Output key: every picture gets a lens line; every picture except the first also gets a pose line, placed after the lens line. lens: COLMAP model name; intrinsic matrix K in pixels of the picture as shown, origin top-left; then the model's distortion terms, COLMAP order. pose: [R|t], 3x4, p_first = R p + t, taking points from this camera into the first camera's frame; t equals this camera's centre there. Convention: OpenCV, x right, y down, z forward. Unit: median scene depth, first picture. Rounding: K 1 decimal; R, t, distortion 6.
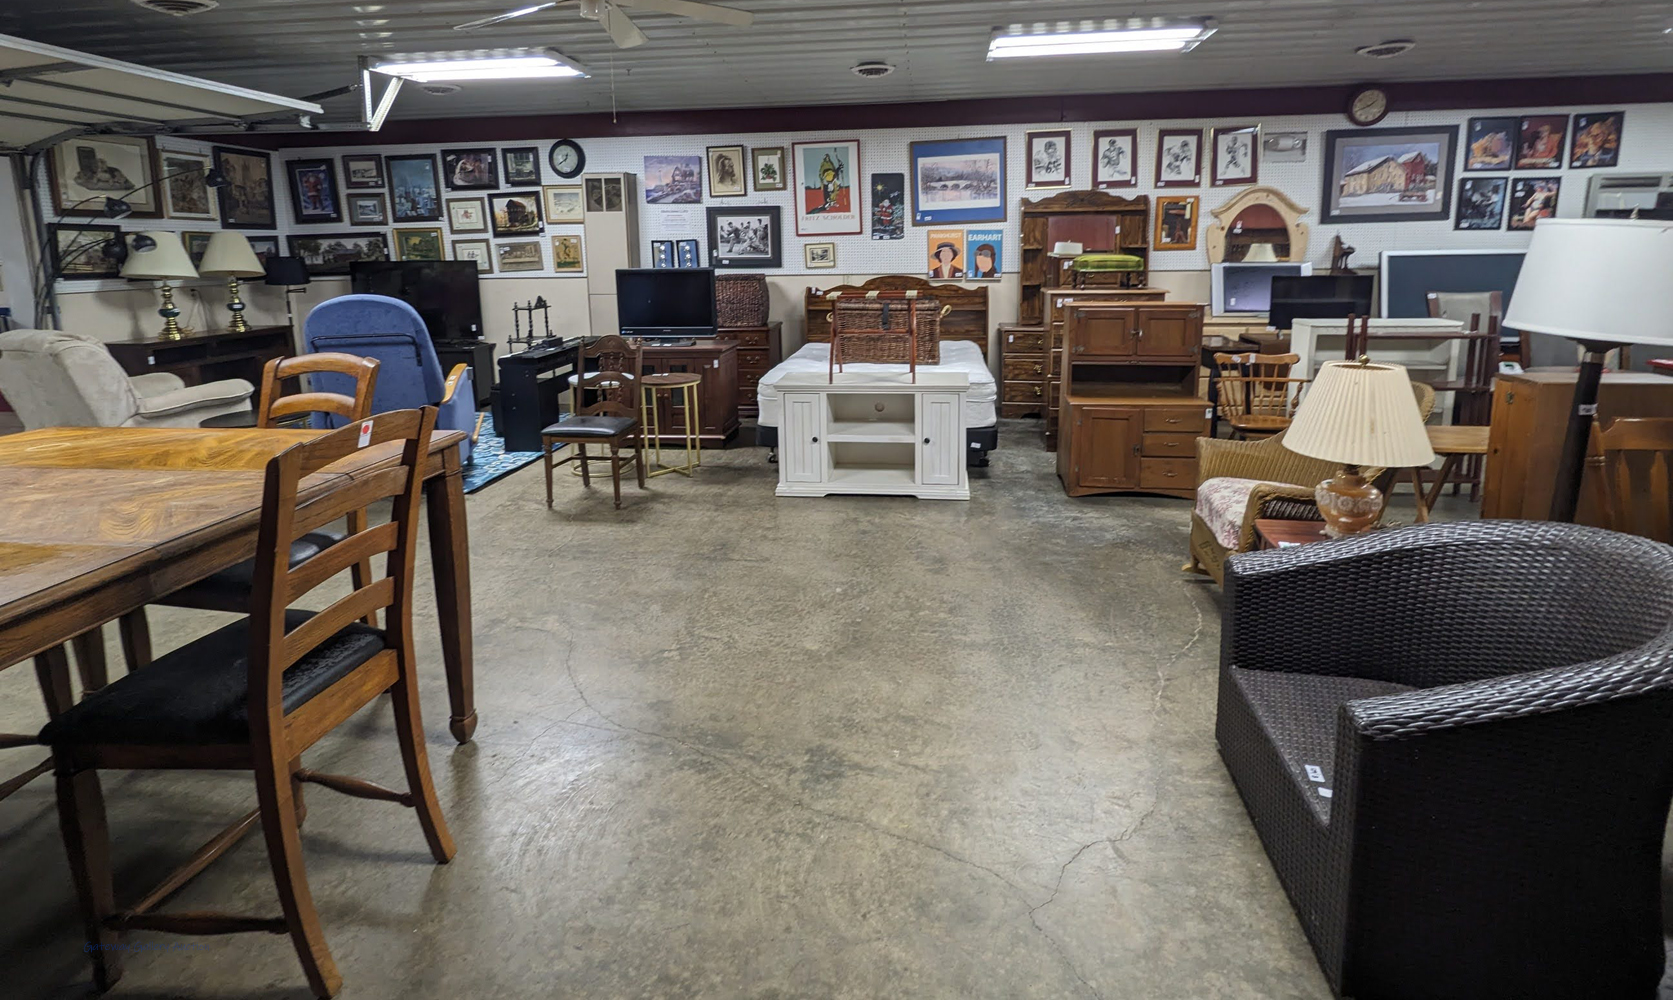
lens RADIAL K [[812.4, 0, 845.7], [0, 812.4, 372.5], [0, 0, 1]] dist [-0.001027, 0.000011]
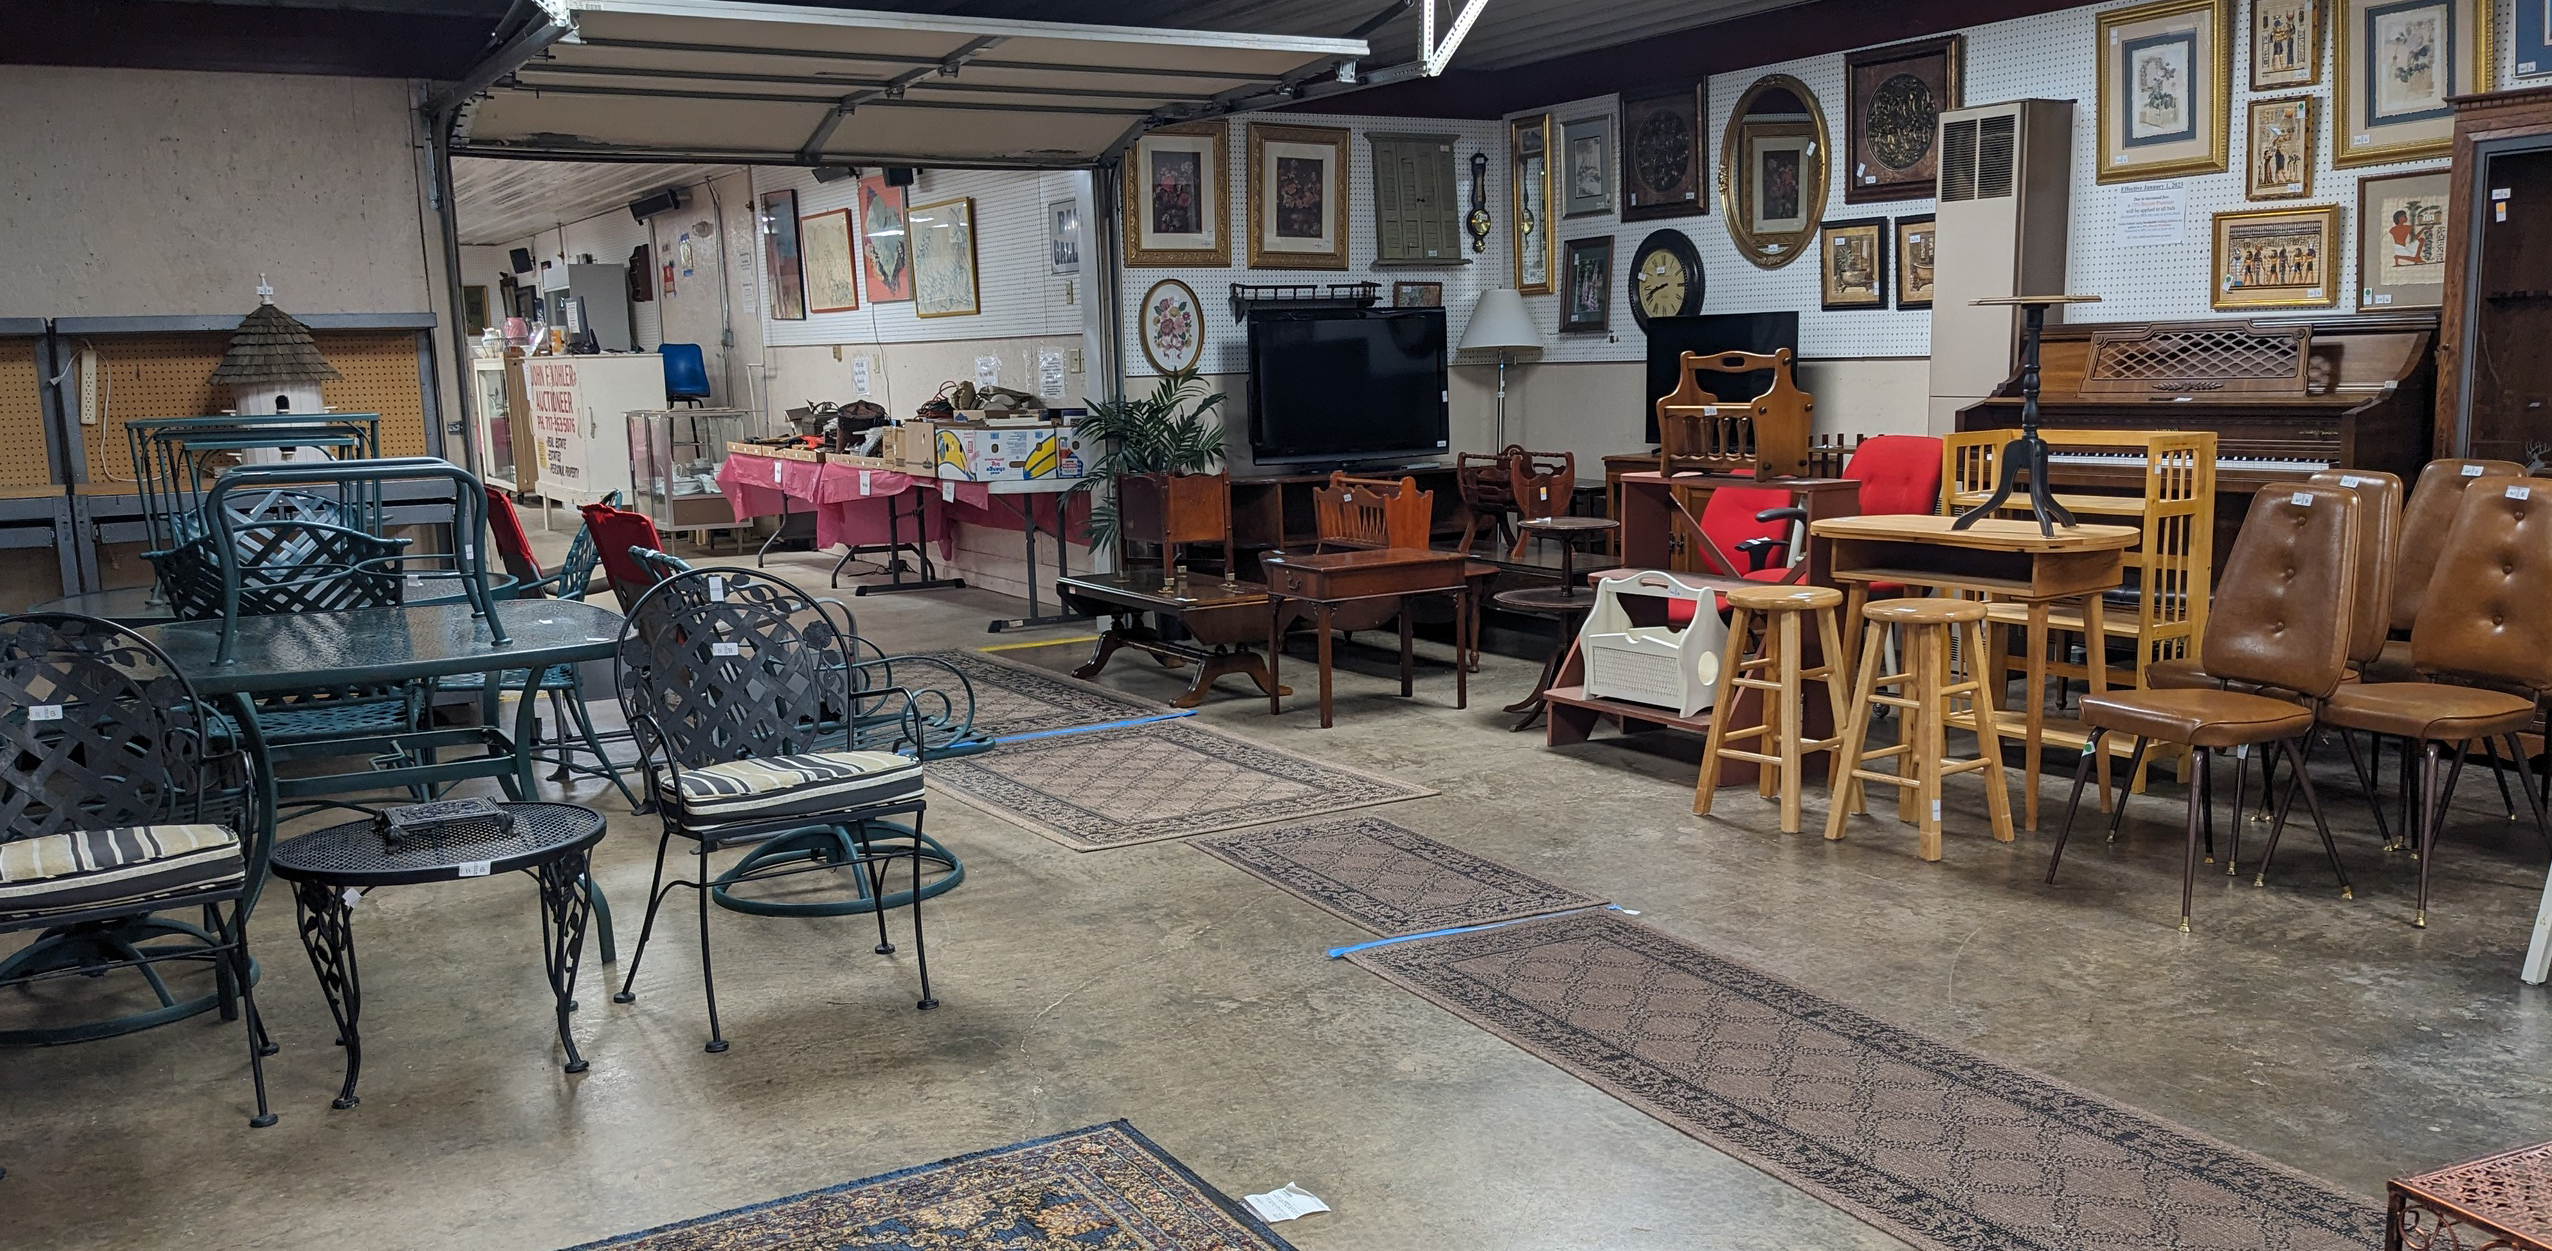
lens RADIAL K [[2059.7, 0, 1292.8], [0, 2059.7, 739.8], [0, 0, 1]] dist [0.020428, 0.001550]
pose [[0.604172, 0.147867, -0.783014, 0.713982], [-0.105325, 0.988829, 0.105466, 0.007547], [0.789863, 0.018752, 0.612997, 0.123573]]
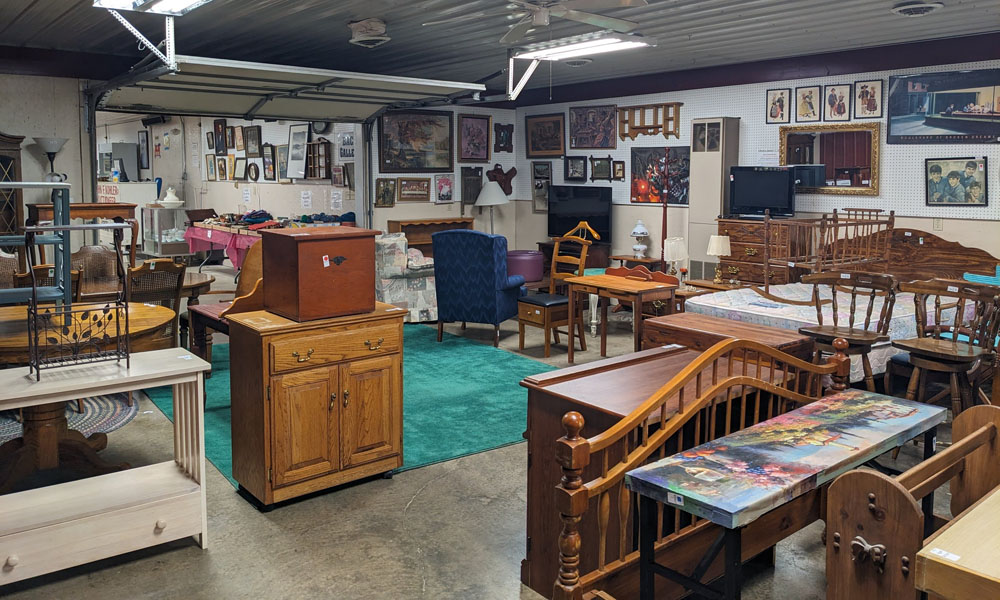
lens RADIAL K [[790.3, 0, 515.3], [0, 790.3, 234.4], [0, 0, 1]] dist [0.038066, -0.019467]
pose [[0.726330, 0.070138, -0.683758, 0.532543], [-0.119122, 0.992572, -0.024724, -0.045480], [0.676945, 0.099408, 0.729290, 0.034227]]
